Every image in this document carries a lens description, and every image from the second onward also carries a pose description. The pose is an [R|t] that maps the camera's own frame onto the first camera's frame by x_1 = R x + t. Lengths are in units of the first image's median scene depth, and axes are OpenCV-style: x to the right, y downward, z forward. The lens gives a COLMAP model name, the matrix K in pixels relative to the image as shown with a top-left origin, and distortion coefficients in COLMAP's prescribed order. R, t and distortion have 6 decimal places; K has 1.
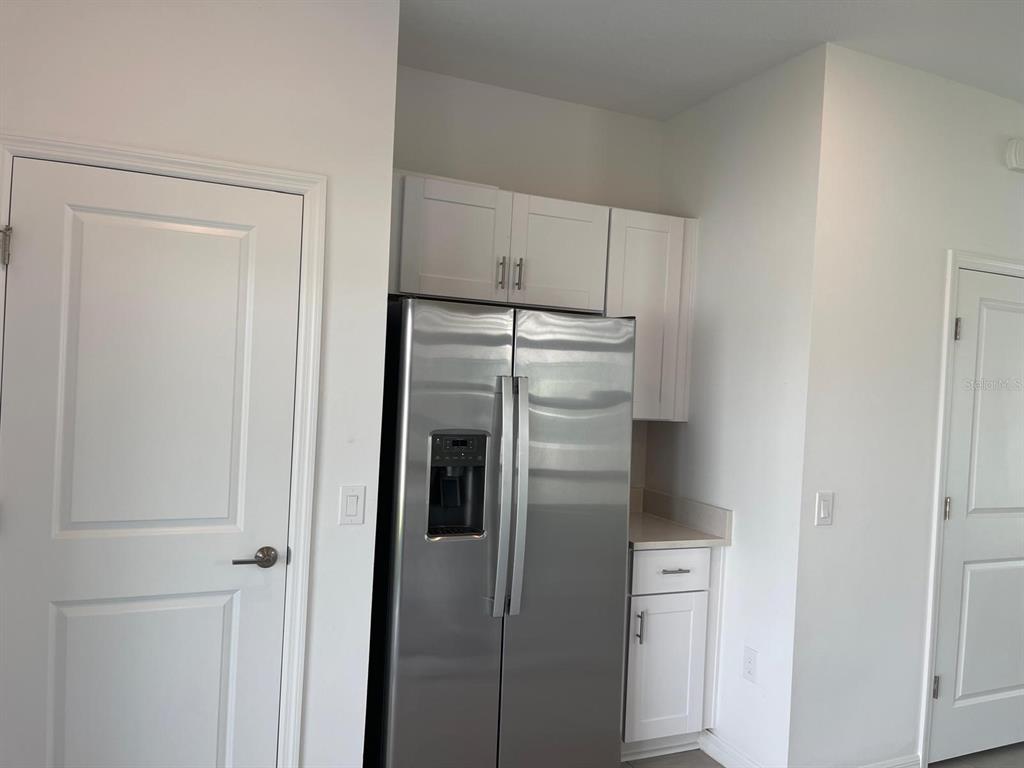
lens RADIAL K [[783.4, 0, 525.0], [0, 783.4, 387.9], [0, 0, 1]] dist [0.100420, -0.142469]
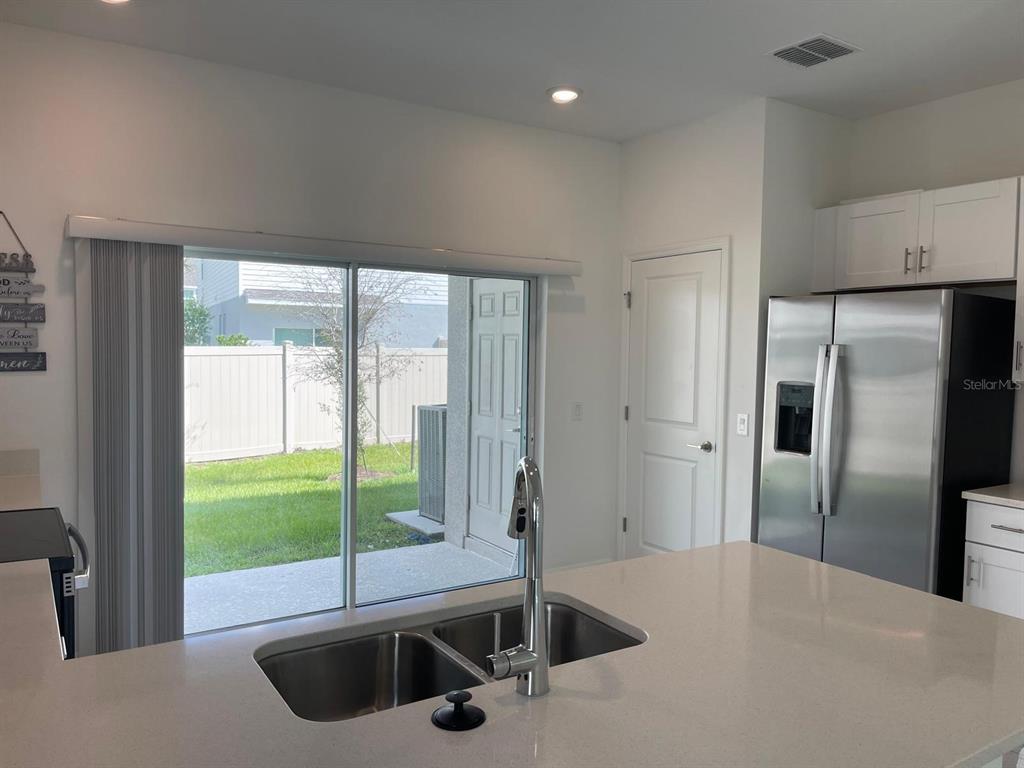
lens RADIAL K [[783.4, 0, 525.0], [0, 783.4, 387.9], [0, 0, 1]] dist [0.100420, -0.142469]
pose [[0.151793, 0.007399, -0.988385, 1.434632], [-0.016922, 0.999845, 0.004886, 0.071915], [0.988267, 0.015984, 0.151895, 0.287584]]
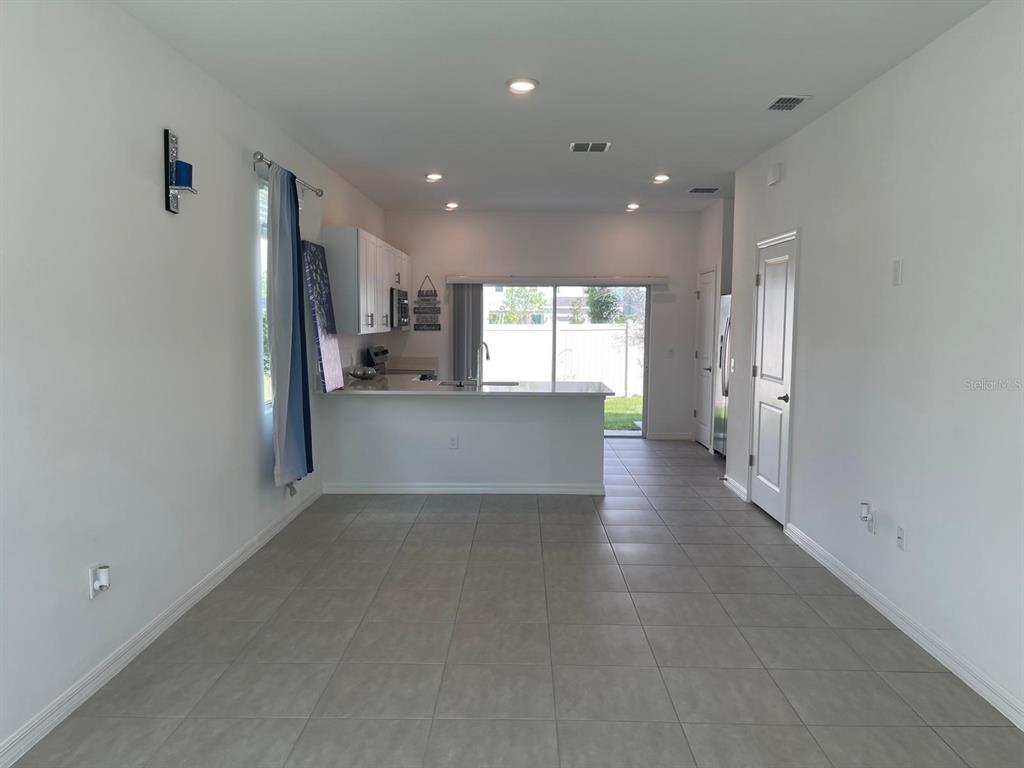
lens RADIAL K [[783.4, 0, 525.0], [0, 783.4, 387.9], [0, 0, 1]] dist [0.100420, -0.142469]
pose [[-0.416163, 0.021752, -0.909030, 3.390161], [-0.034043, 0.998640, 0.039482, 0.184001], [0.908652, 0.047377, -0.414857, 1.742150]]
